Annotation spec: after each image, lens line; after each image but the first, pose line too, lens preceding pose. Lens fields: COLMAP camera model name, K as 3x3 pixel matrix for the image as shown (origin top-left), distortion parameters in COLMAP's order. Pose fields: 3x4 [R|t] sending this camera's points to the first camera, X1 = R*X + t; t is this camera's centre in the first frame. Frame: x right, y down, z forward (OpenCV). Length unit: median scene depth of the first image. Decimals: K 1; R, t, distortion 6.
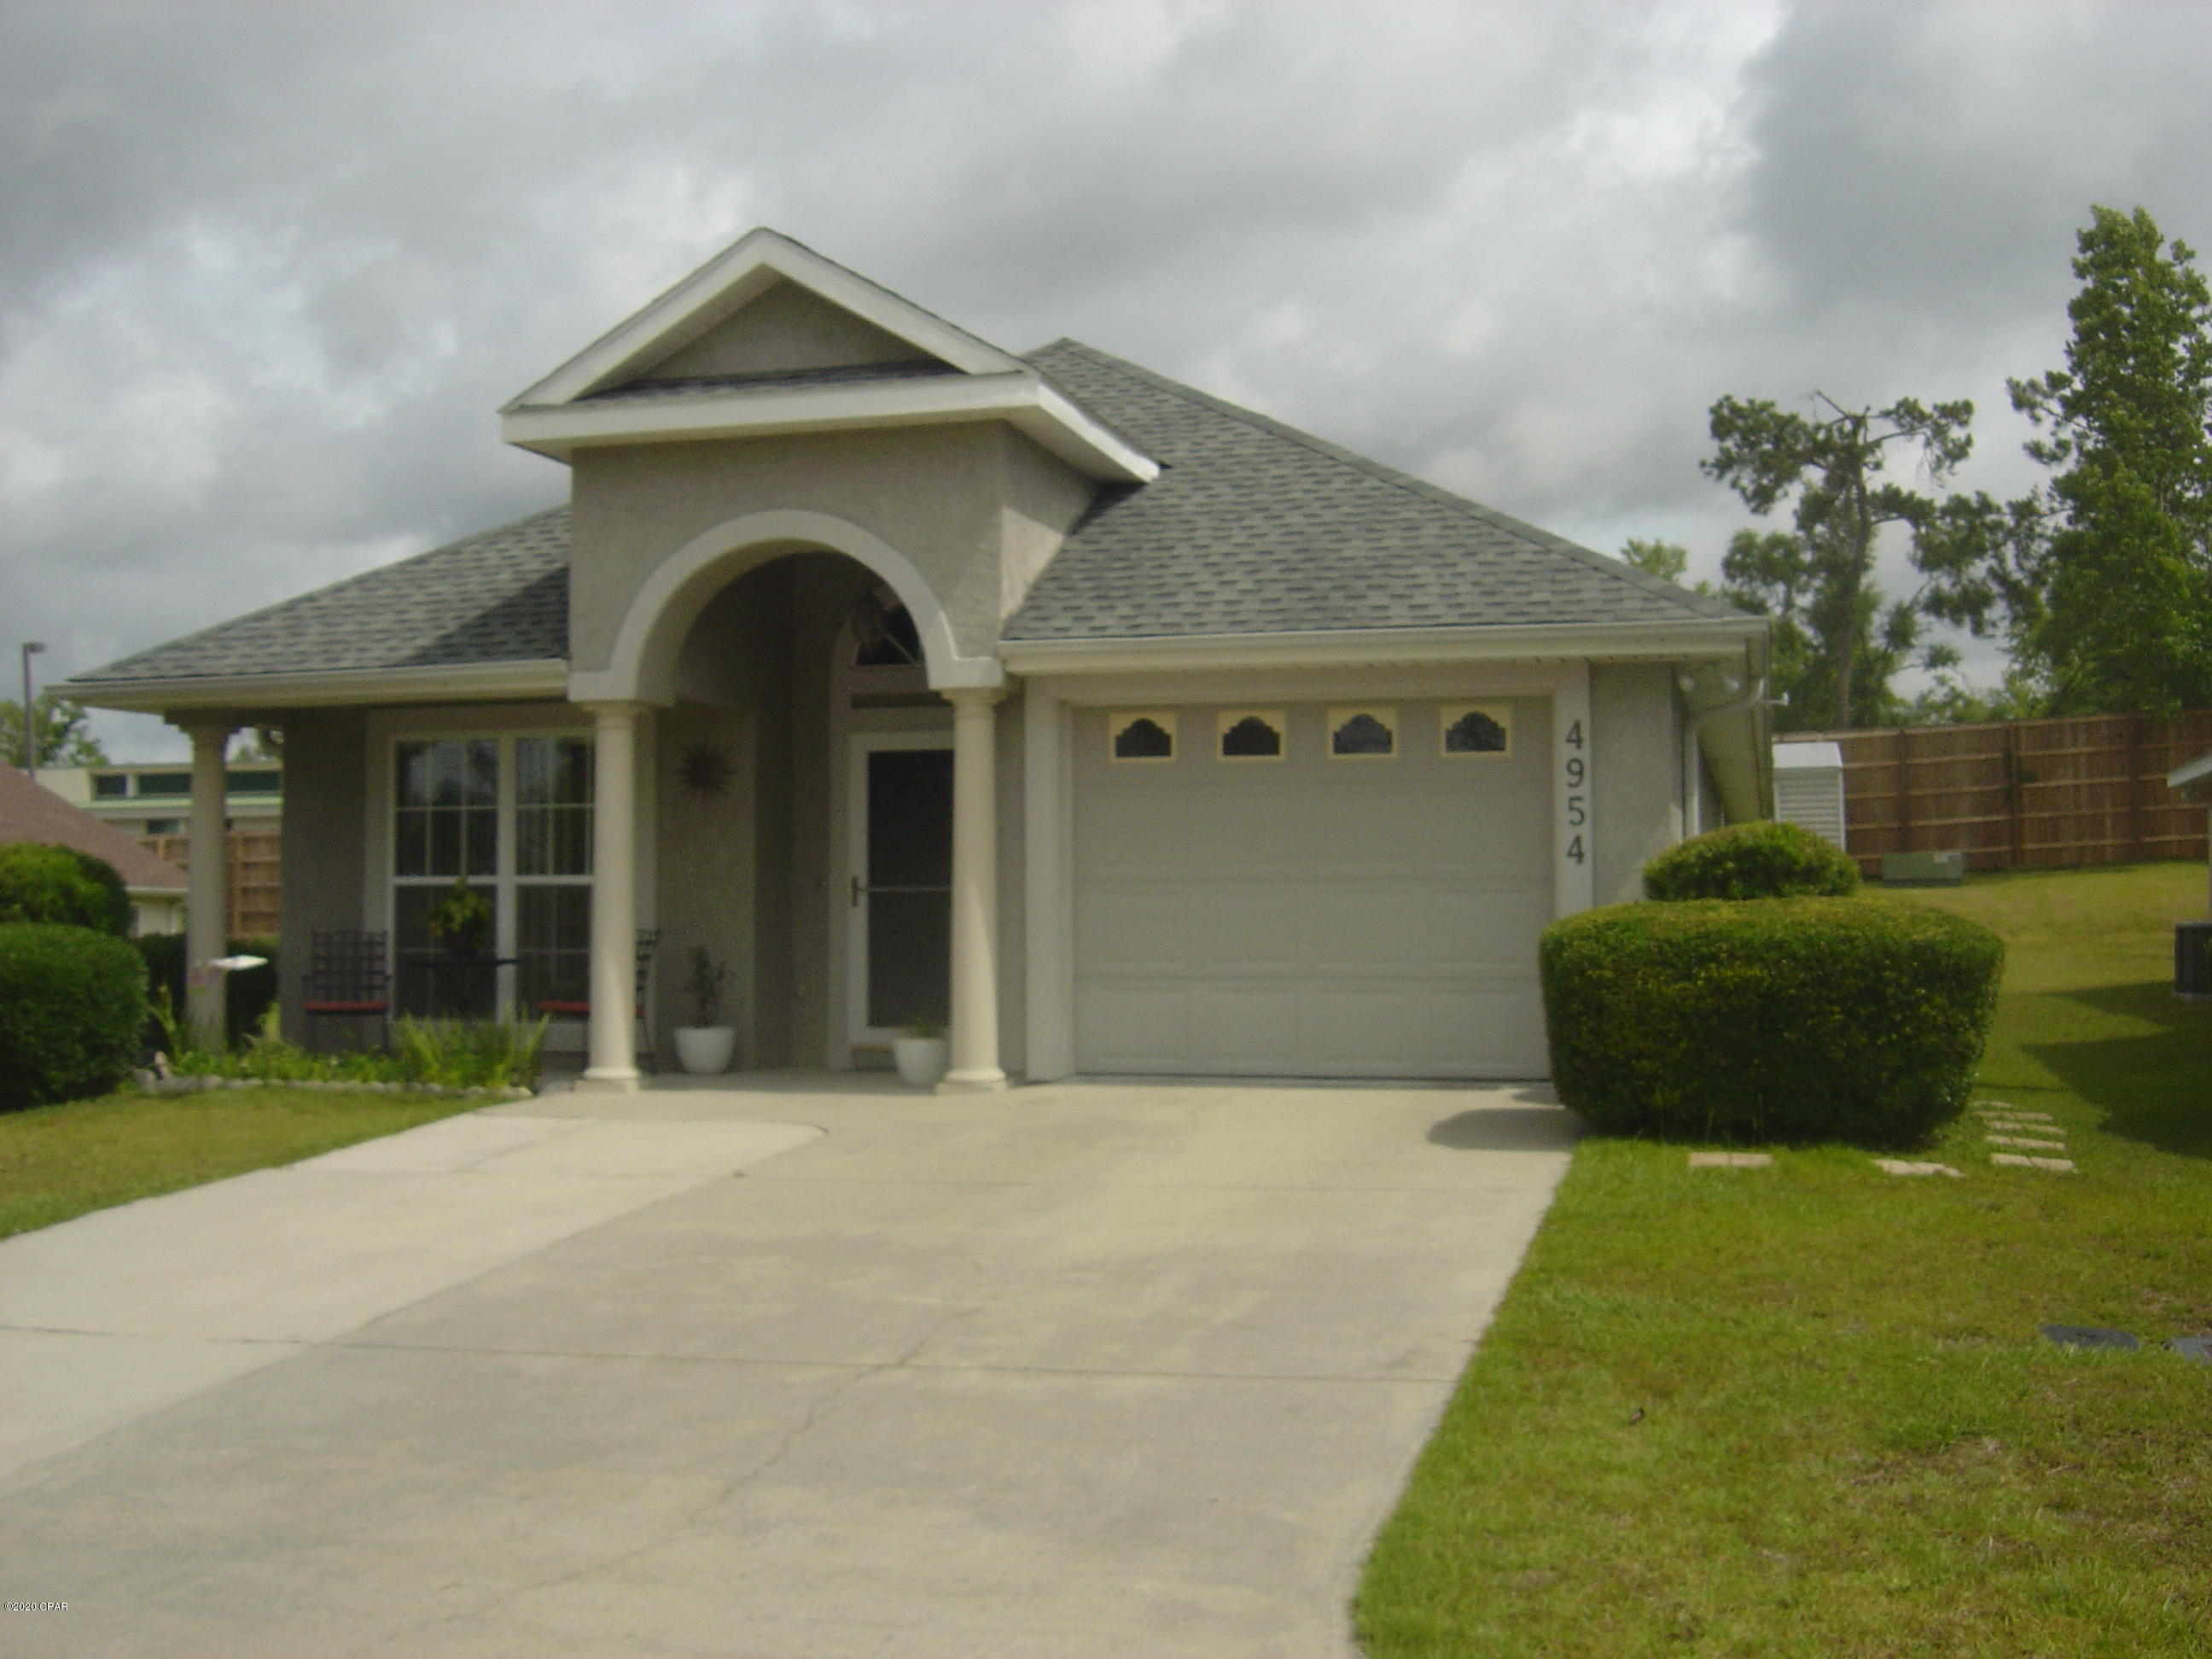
lens RADIAL K [[2475.8, 0, 1106.0], [0, 2475.8, 829.5], [0, 0, 1]] dist [-0.140309, 0.034140]
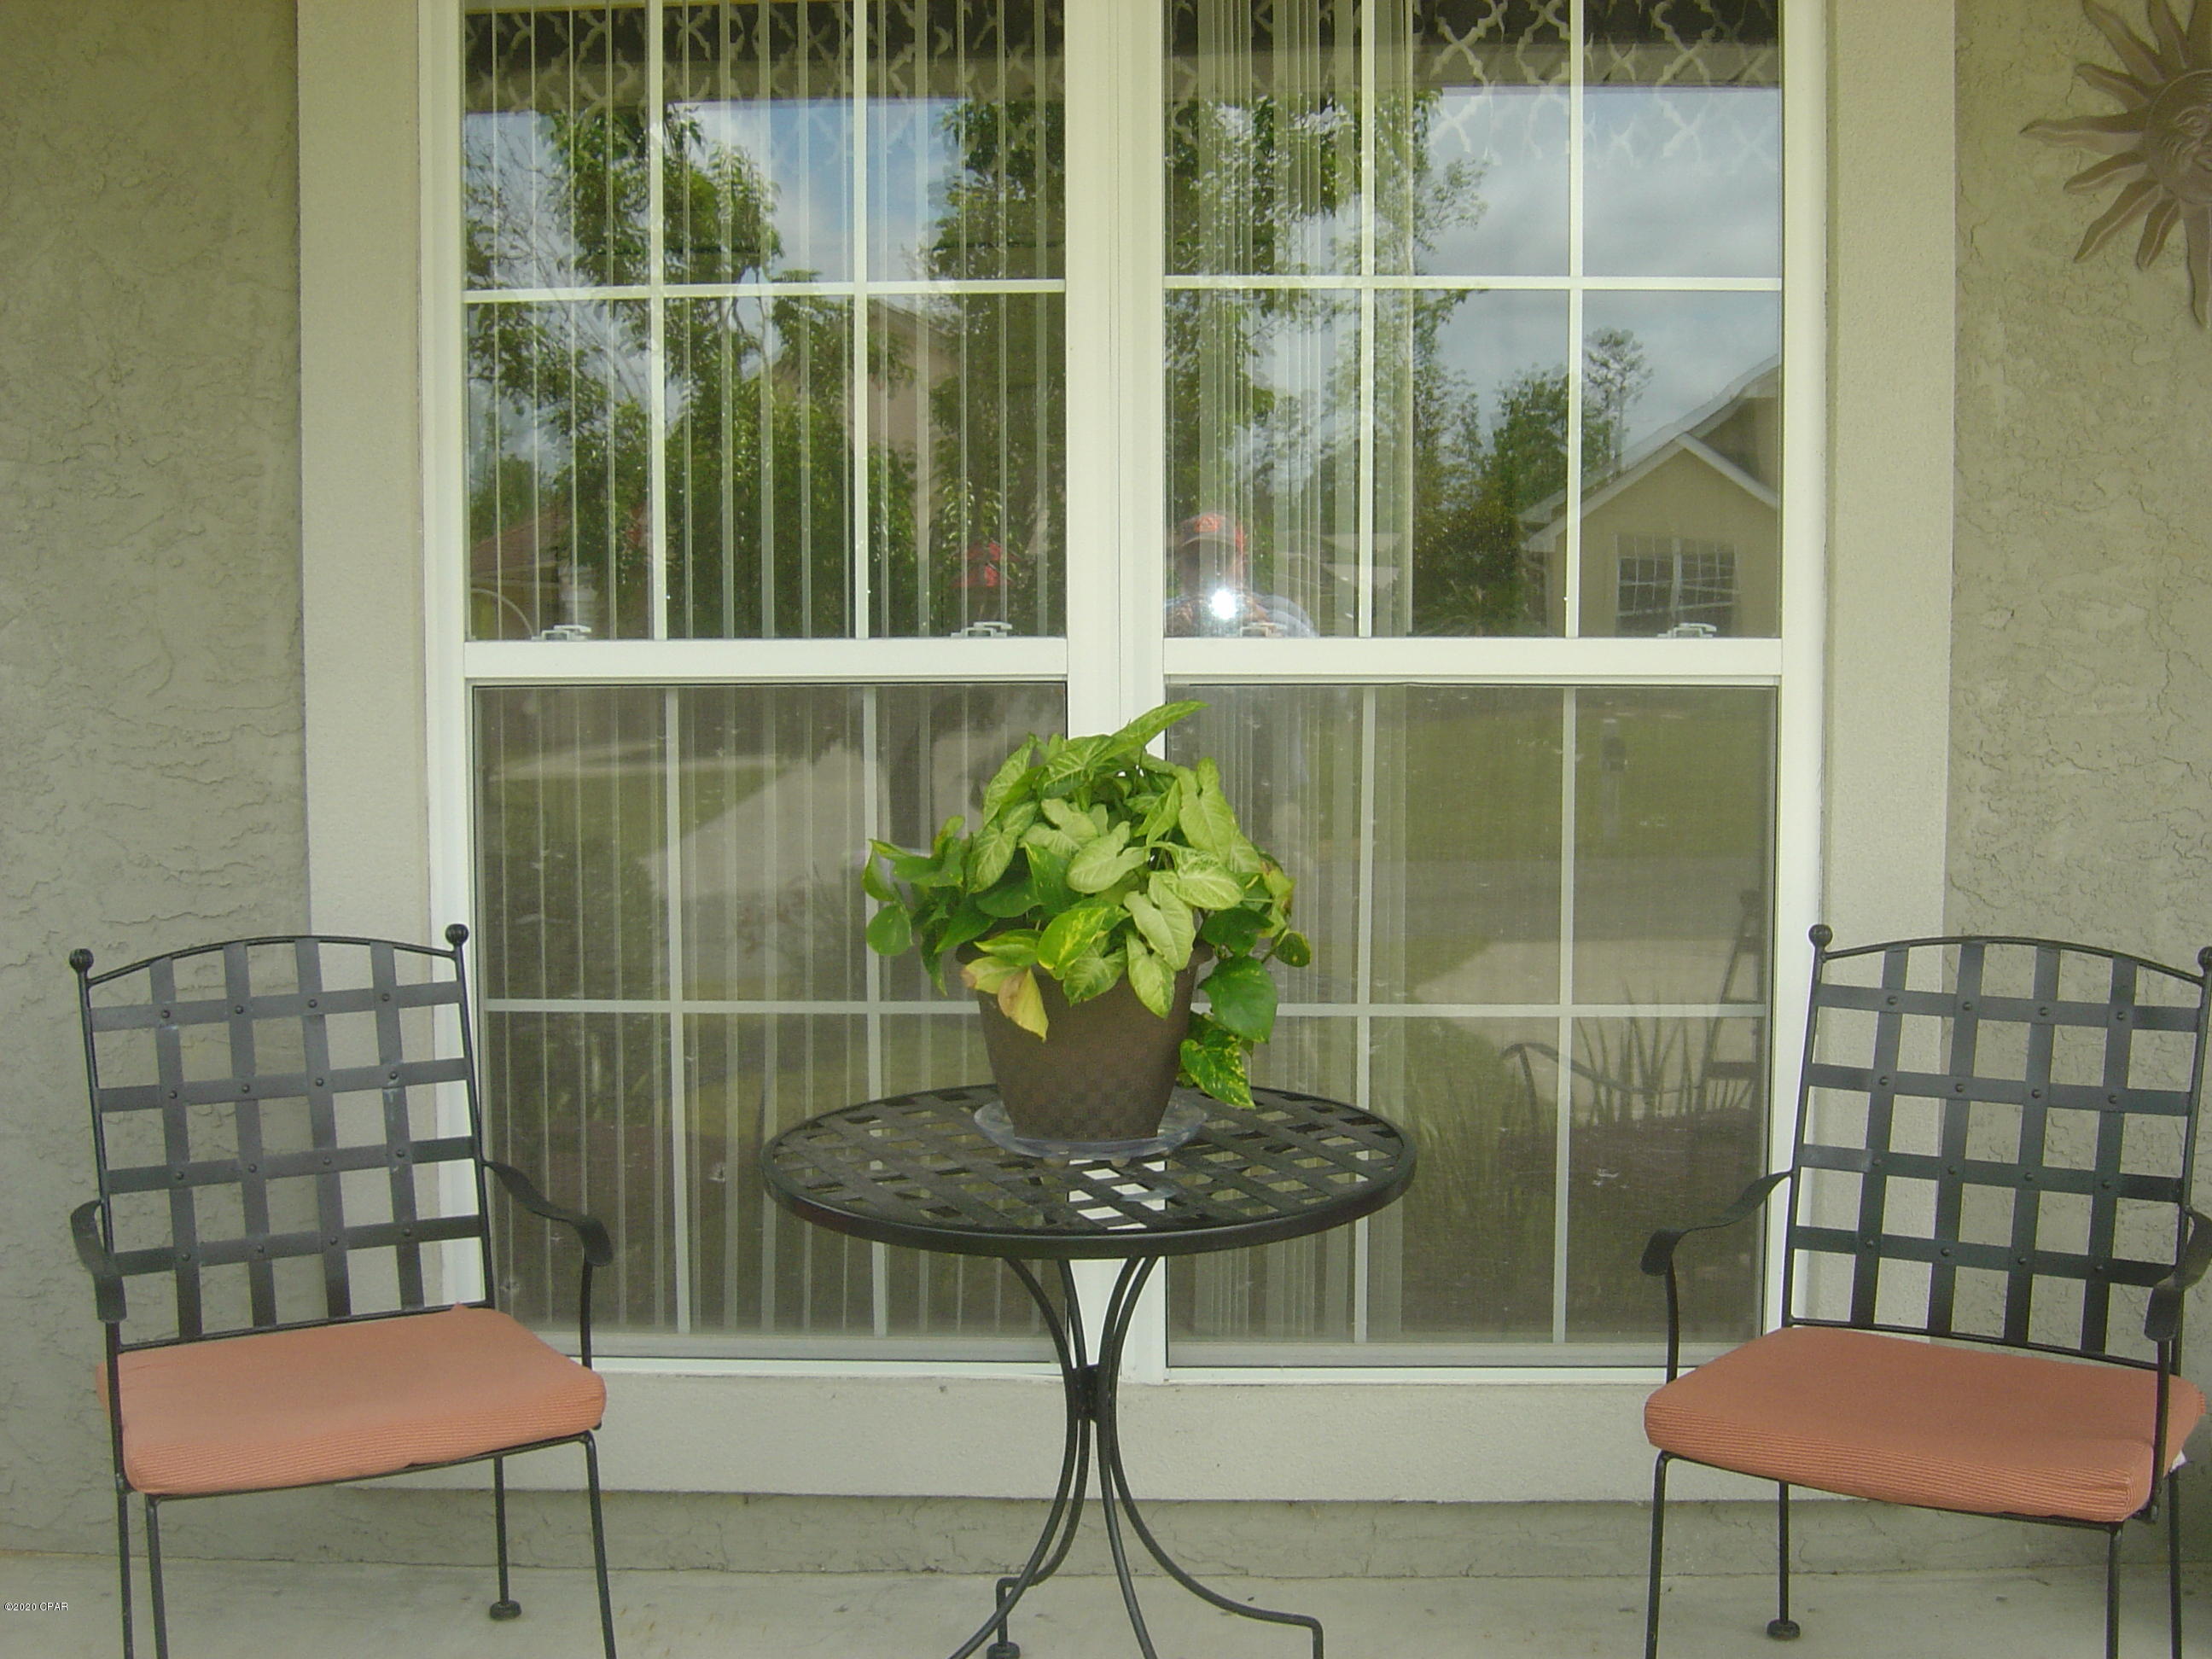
lens RADIAL K [[2475.8, 0, 1106.0], [0, 2475.8, 829.5], [0, 0, 1]] dist [-0.140309, 0.034140]
pose [[0.974359, -0.019728, 0.224132, -0.328340], [-0.008594, 0.992158, 0.124693, 0.010949], [-0.224834, -0.123422, 0.966549, 0.916377]]
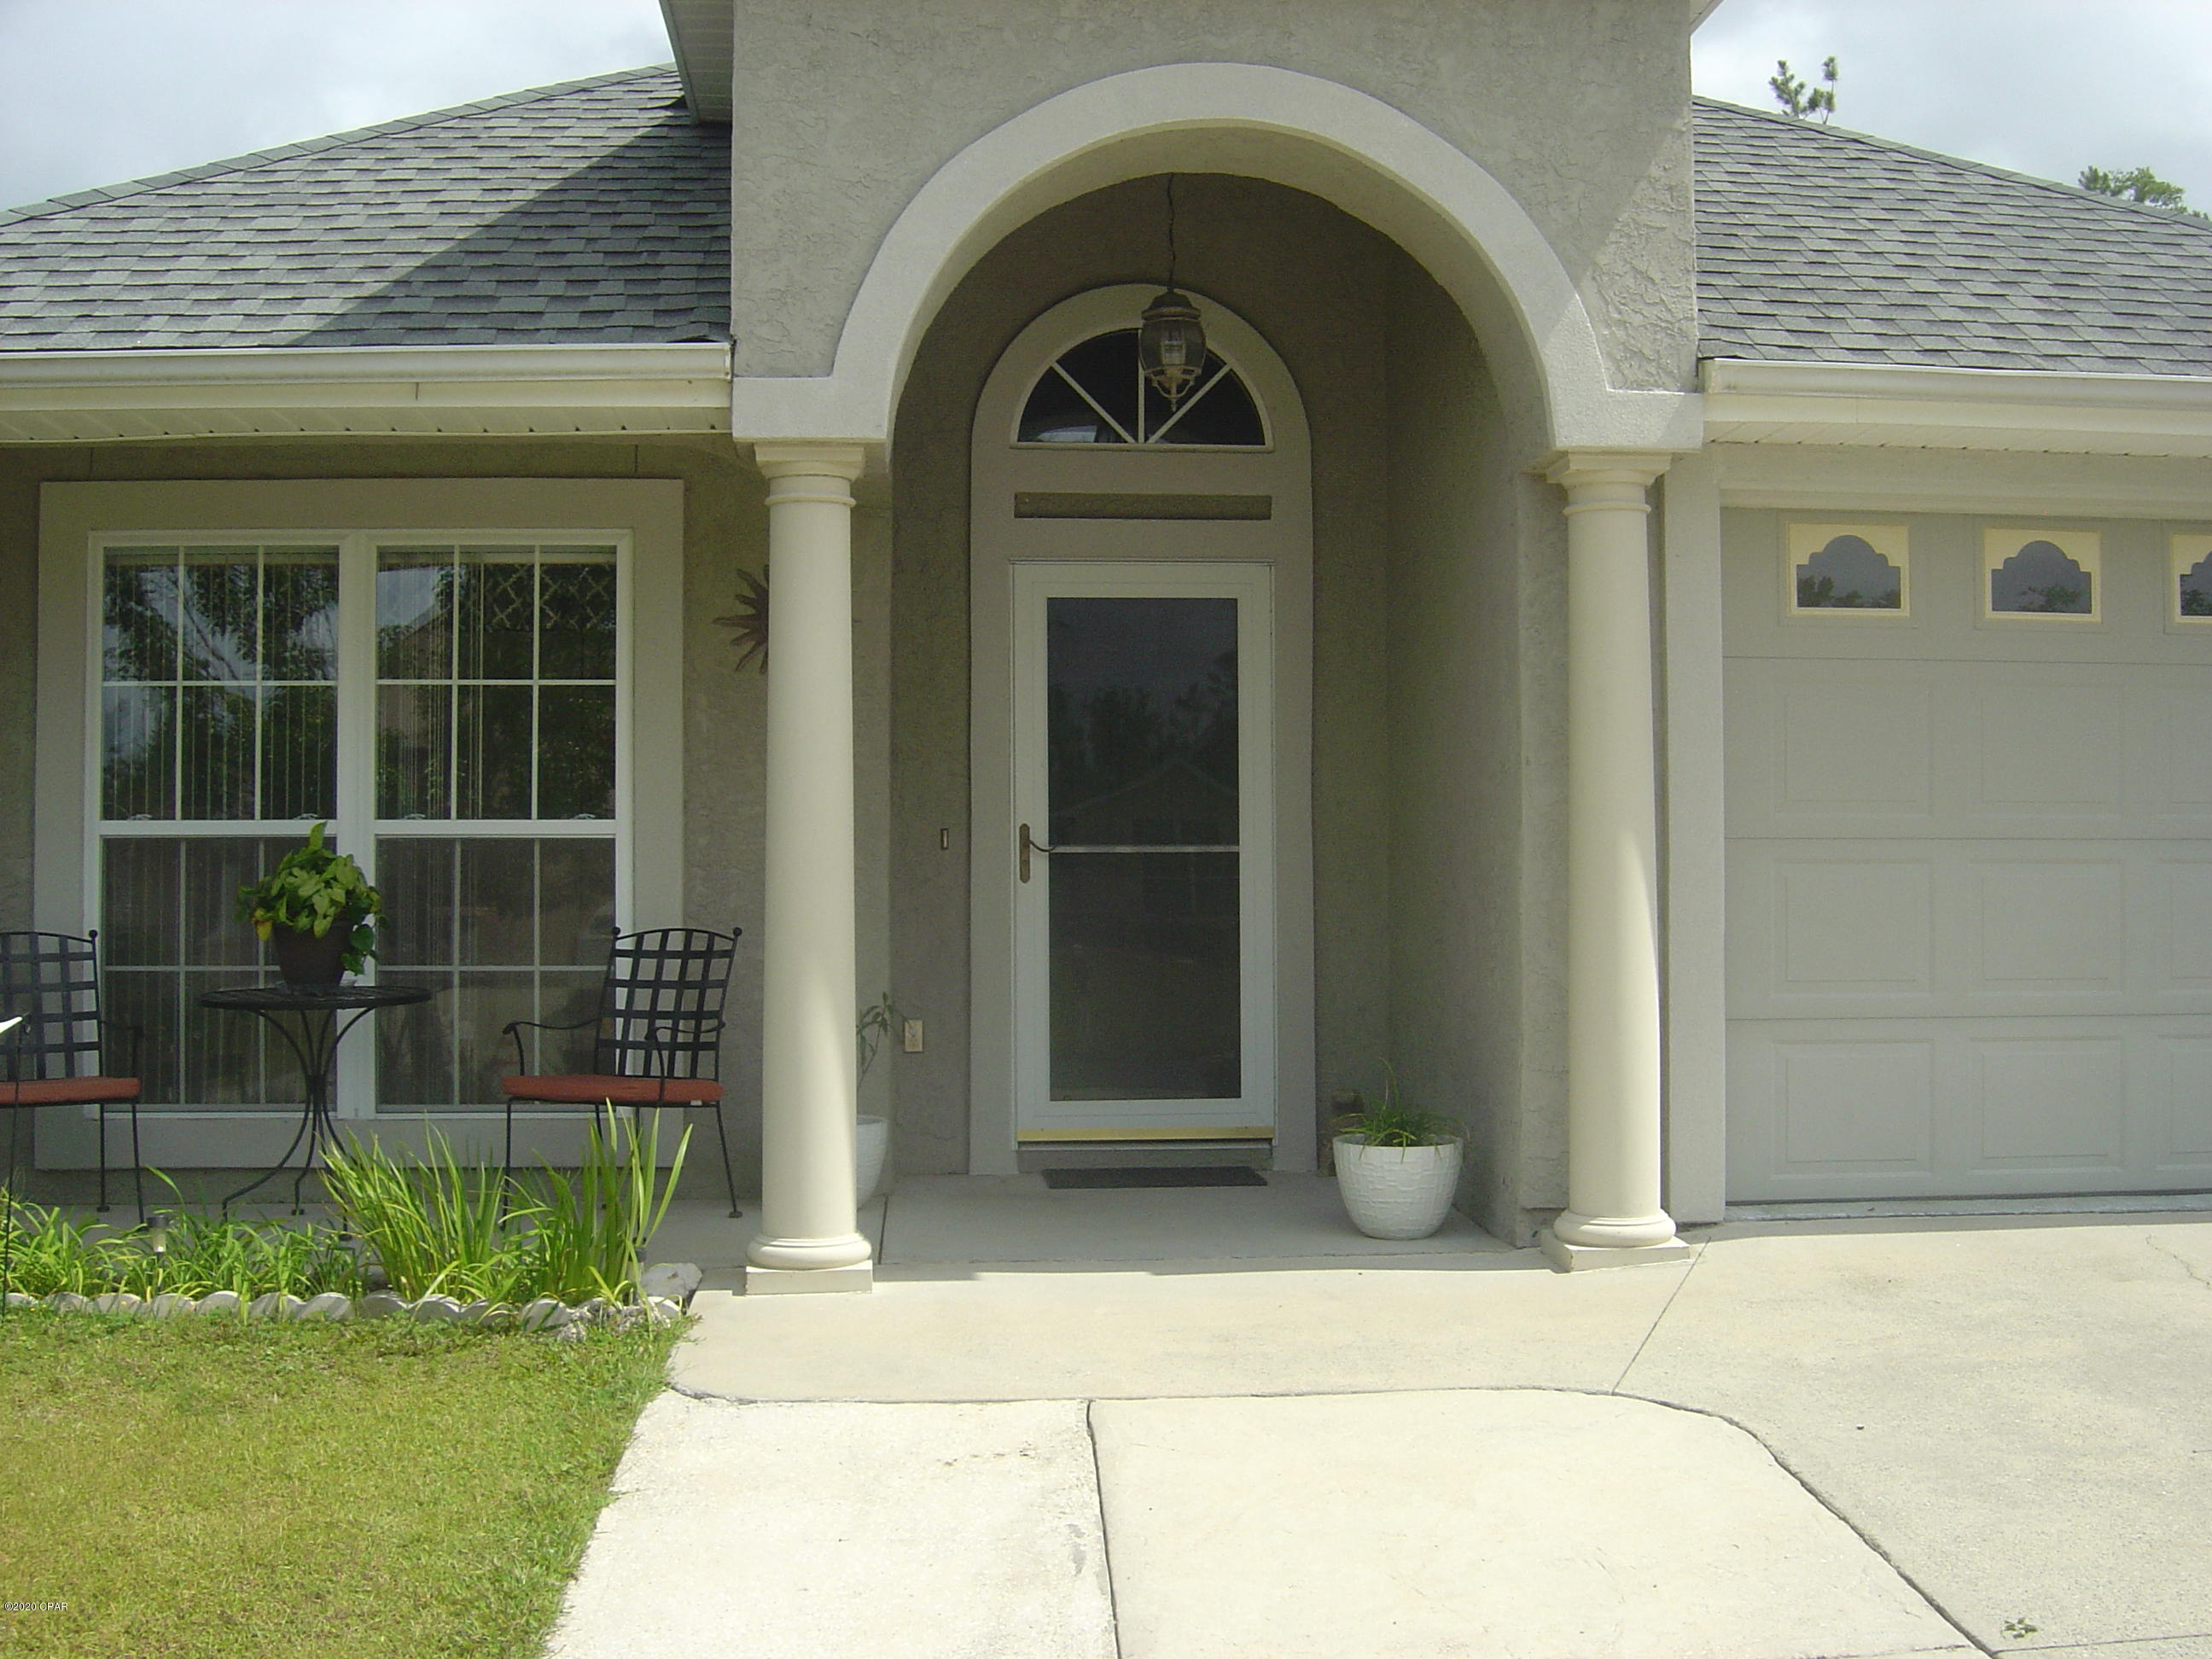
lens RADIAL K [[2475.8, 0, 1106.0], [0, 2475.8, 829.5], [0, 0, 1]] dist [-0.140309, 0.034140]
pose [[0.939964, 0.006205, 0.341217, -0.306915], [-0.013826, 0.999706, 0.019908, 0.010218], [-0.340994, -0.023430, 0.939774, 0.541700]]
